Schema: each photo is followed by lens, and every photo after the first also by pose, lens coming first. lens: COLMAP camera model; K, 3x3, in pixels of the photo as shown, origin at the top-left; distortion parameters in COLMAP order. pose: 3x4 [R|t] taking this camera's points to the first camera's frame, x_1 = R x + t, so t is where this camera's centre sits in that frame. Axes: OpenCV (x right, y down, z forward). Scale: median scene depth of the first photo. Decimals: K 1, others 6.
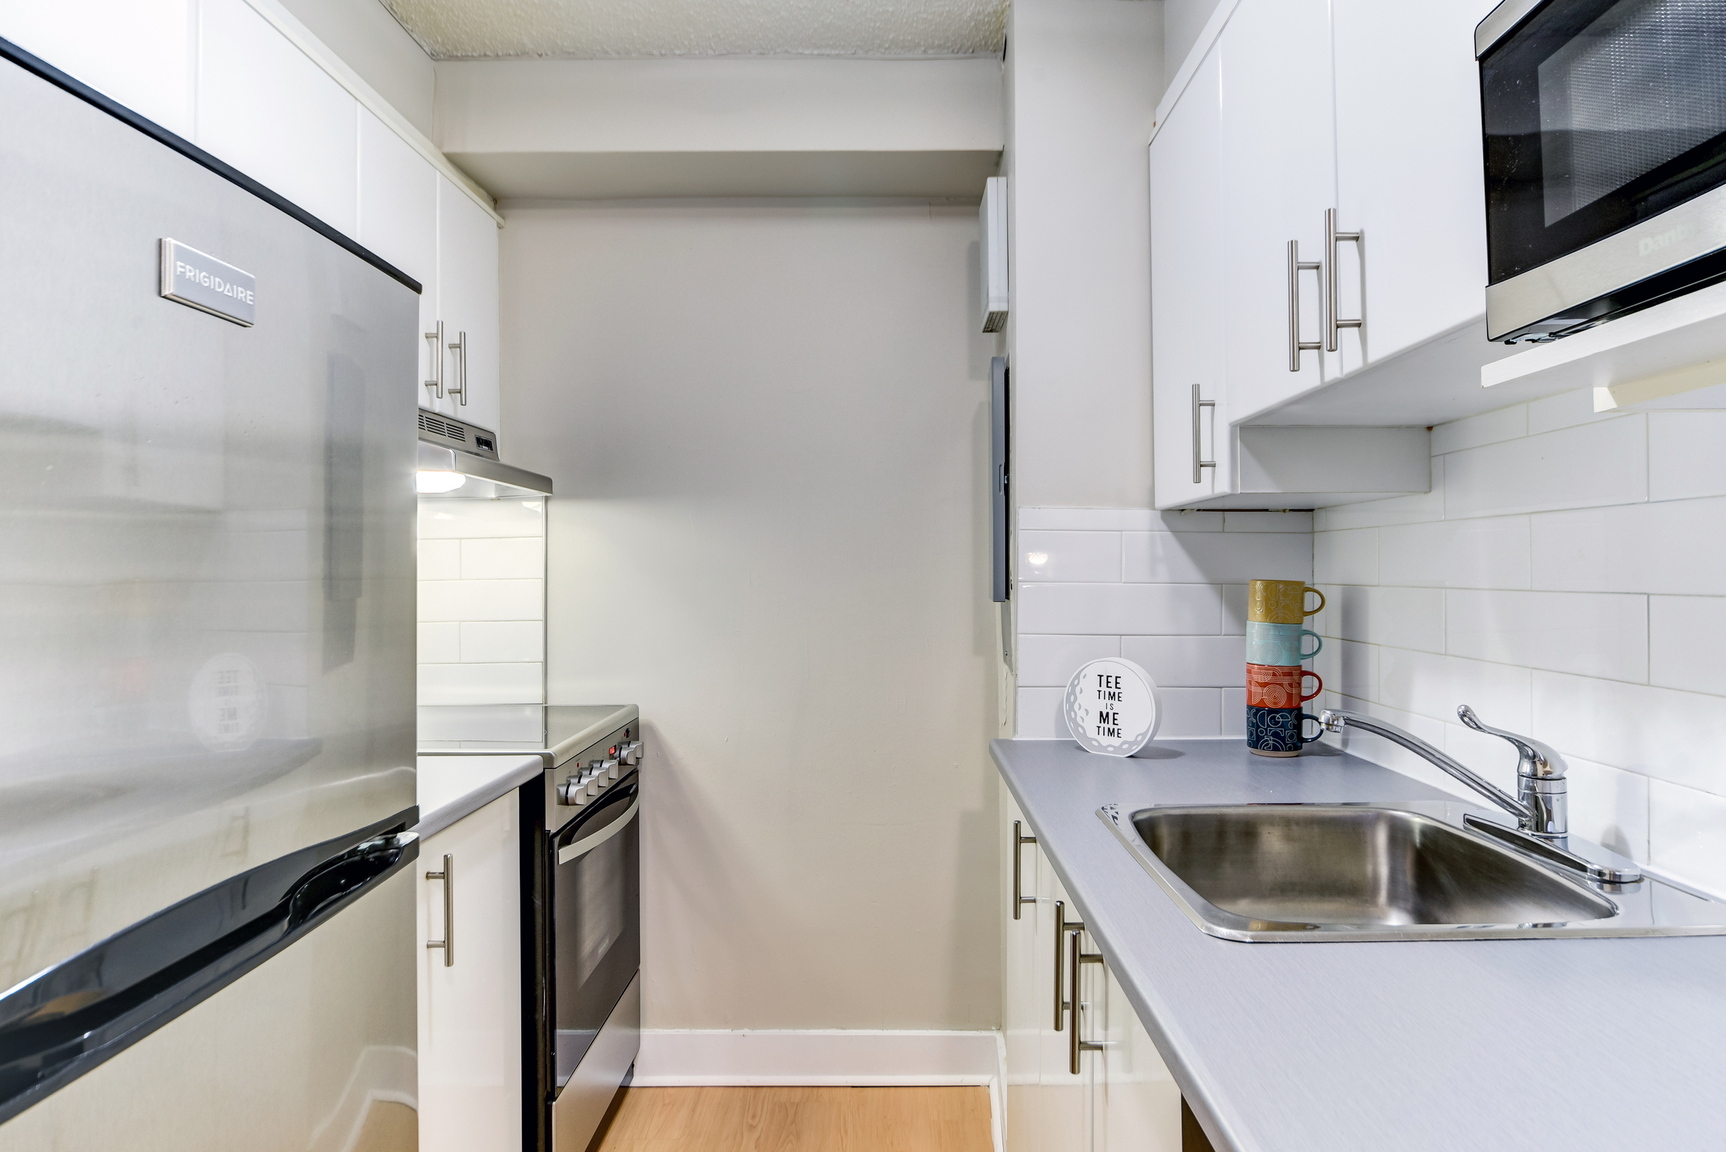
lens RADIAL K [[967.3, 0, 899.1], [0, 967.3, 552.0], [0, 0, 1]] dist [-0.016990, -0.000174]
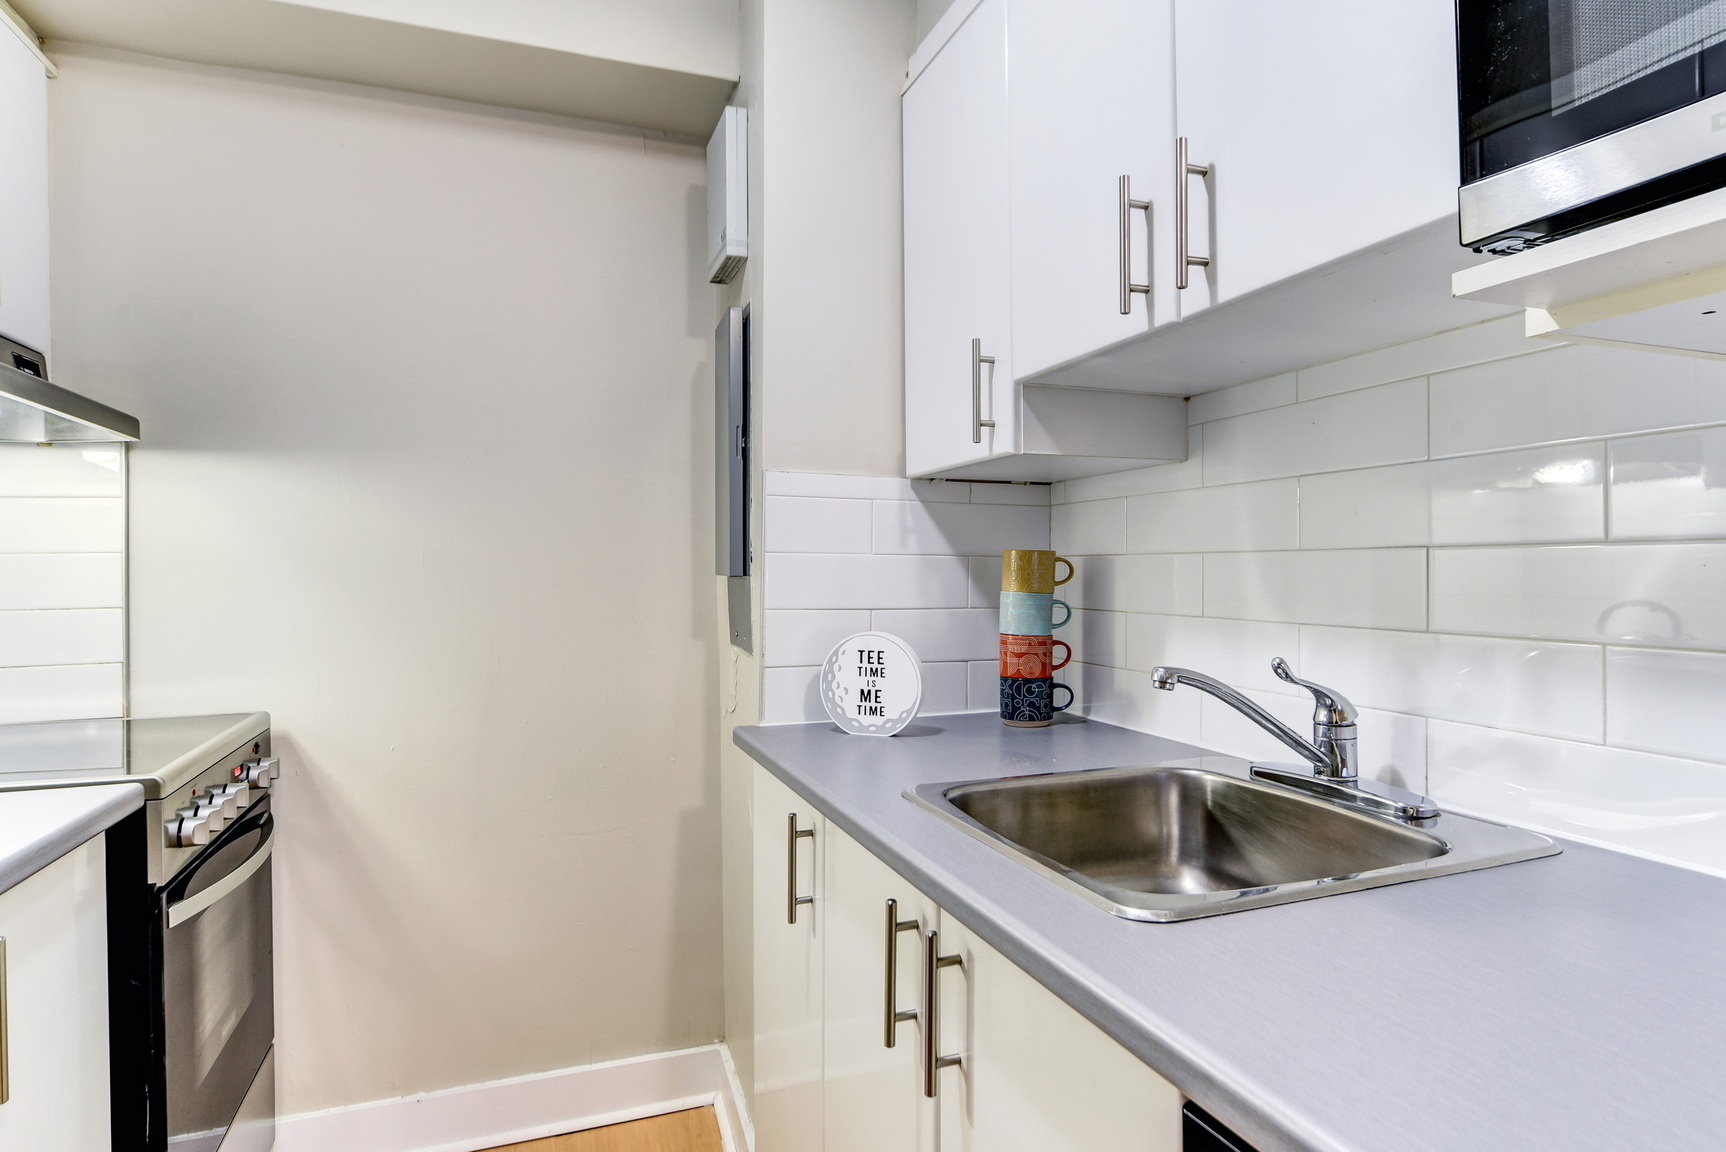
lens RADIAL K [[935.9, 0, 871.0], [0, 935.9, 568.6], [0, 0, 1]] dist [-0.016736, 0.003493]
pose [[0.936220, 0.000987, 0.351412, -0.100752], [-0.006284, 0.999883, 0.013933, 0.035696], [-0.351357, -0.015253, 0.936117, 0.151861]]
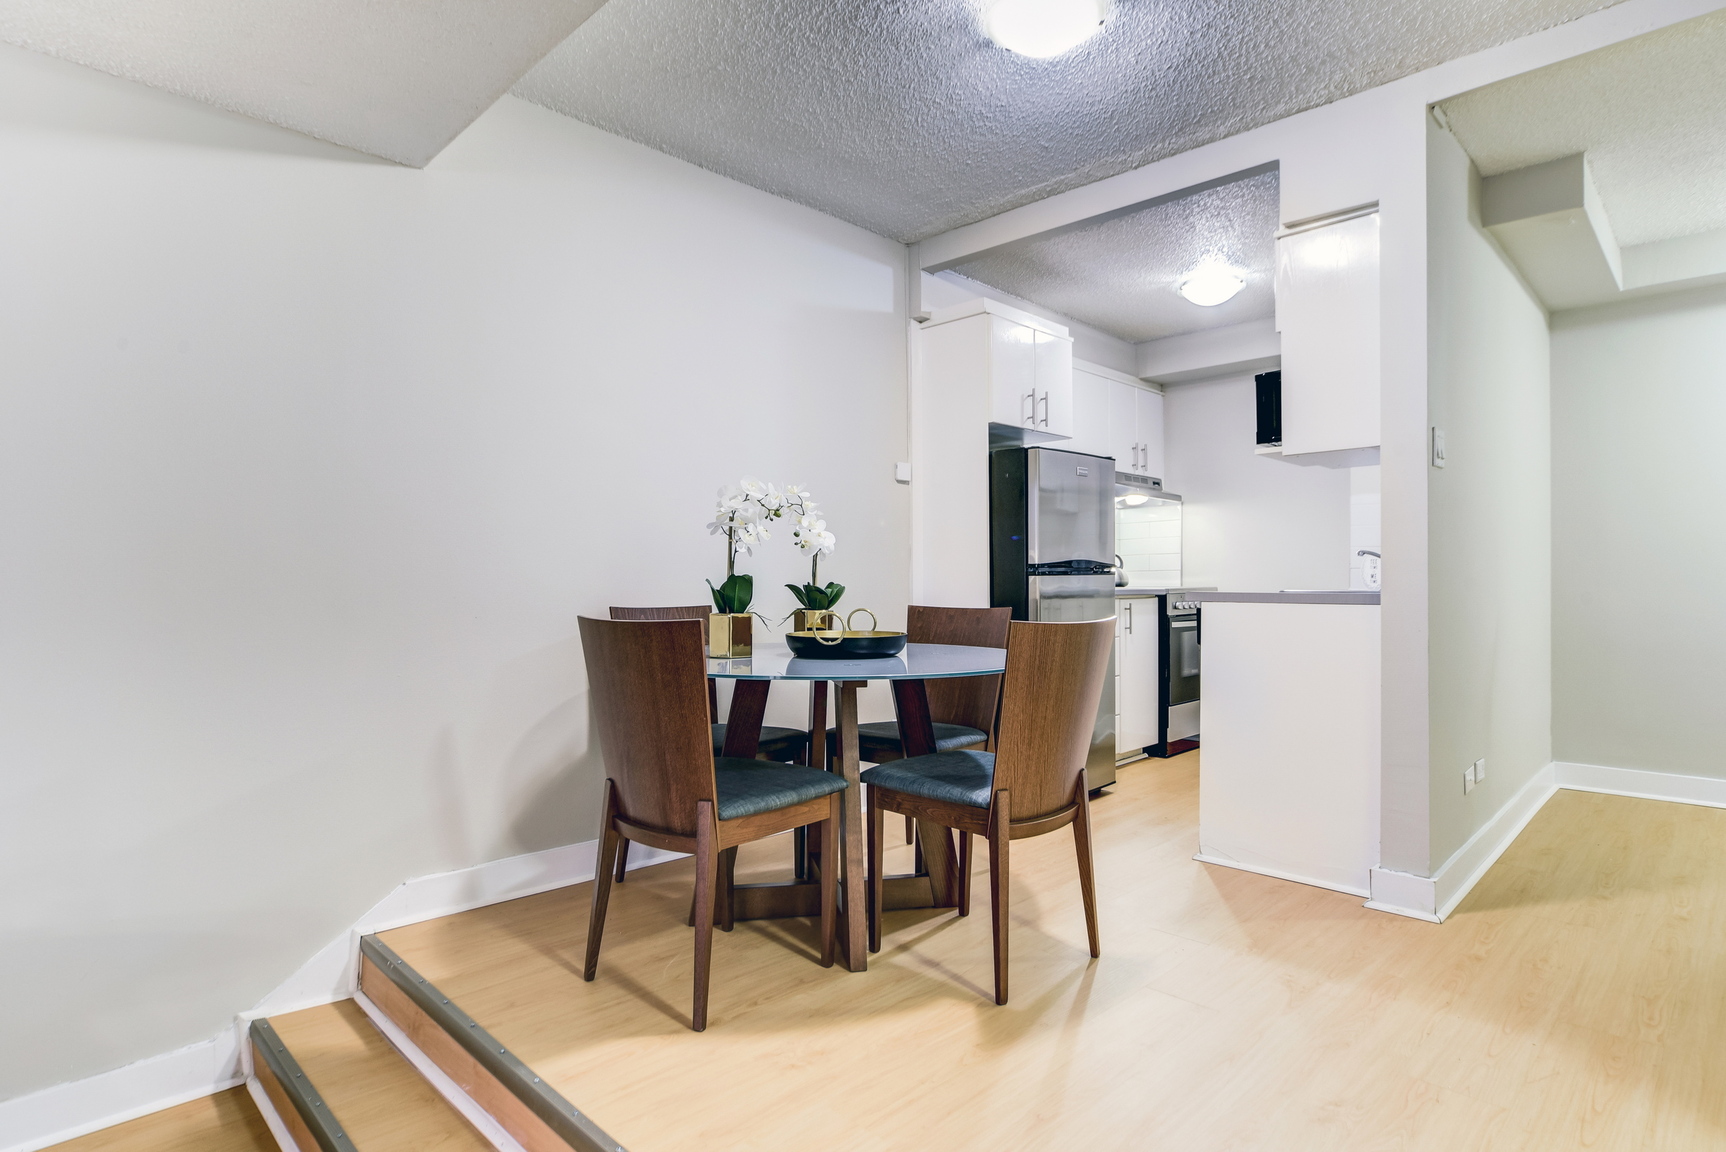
lens RADIAL K [[911.9, 0, 863.3], [0, 911.9, 571.2], [0, 0, 1]] dist [-0.018135, 0.007825]
pose [[0.699023, -0.003445, -0.715091, 0.983849], [0.005325, 0.999986, 0.000387, 0.149536], [0.715079, -0.004078, 0.699031, -1.631696]]
